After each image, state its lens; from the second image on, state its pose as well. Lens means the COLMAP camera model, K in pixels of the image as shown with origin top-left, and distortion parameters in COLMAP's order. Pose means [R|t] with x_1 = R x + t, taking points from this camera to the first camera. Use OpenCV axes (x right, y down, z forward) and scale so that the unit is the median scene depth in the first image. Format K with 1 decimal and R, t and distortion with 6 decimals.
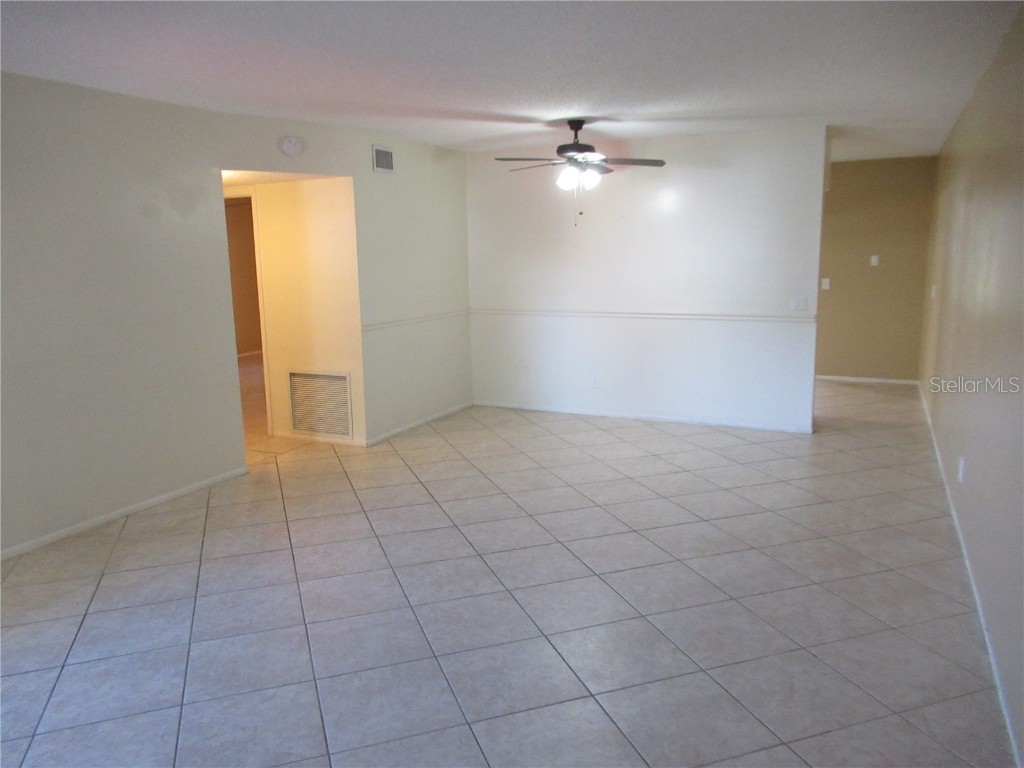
lens RADIAL K [[775.6, 0, 516.6], [0, 775.6, 385.6], [0, 0, 1]] dist [-0.028003, 0.040802]
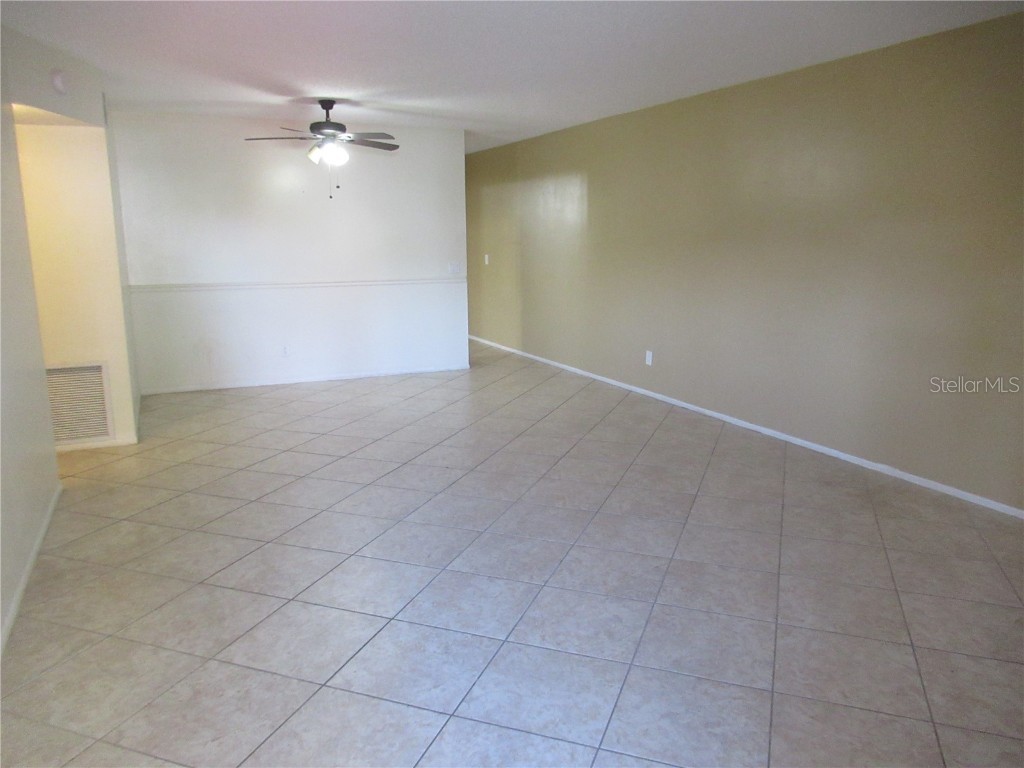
lens RADIAL K [[775.6, 0, 516.6], [0, 775.6, 385.6], [0, 0, 1]] dist [-0.028003, 0.040802]
pose [[0.638287, -0.138384, 0.757258, -0.628279], [0.132150, 0.988804, 0.069309, 0.012196], [-0.758370, 0.055833, 0.649428, 0.119474]]
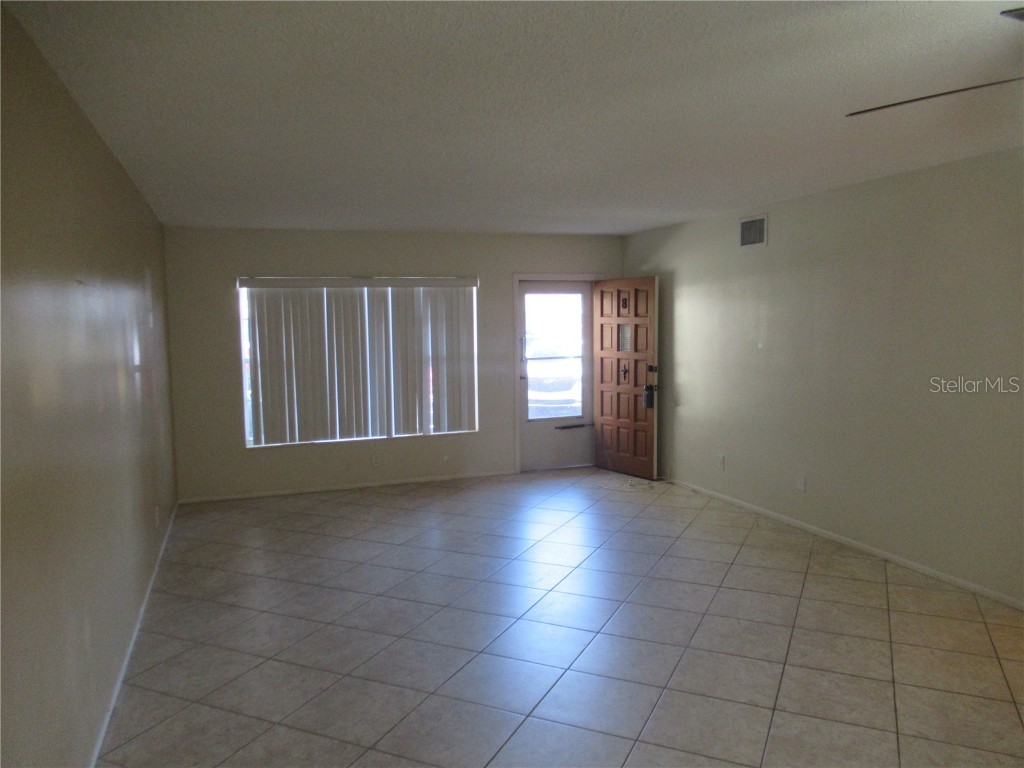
lens RADIAL K [[762.8, 0, 509.9], [0, 762.8, 379.7], [0, 0, 1]] dist [-0.007180, -0.002993]
pose [[-0.703466, 0.086833, -0.705404, 0.495137], [-0.099442, 0.970720, 0.218662, -0.214088], [0.703737, 0.223969, -0.674234, 1.069909]]
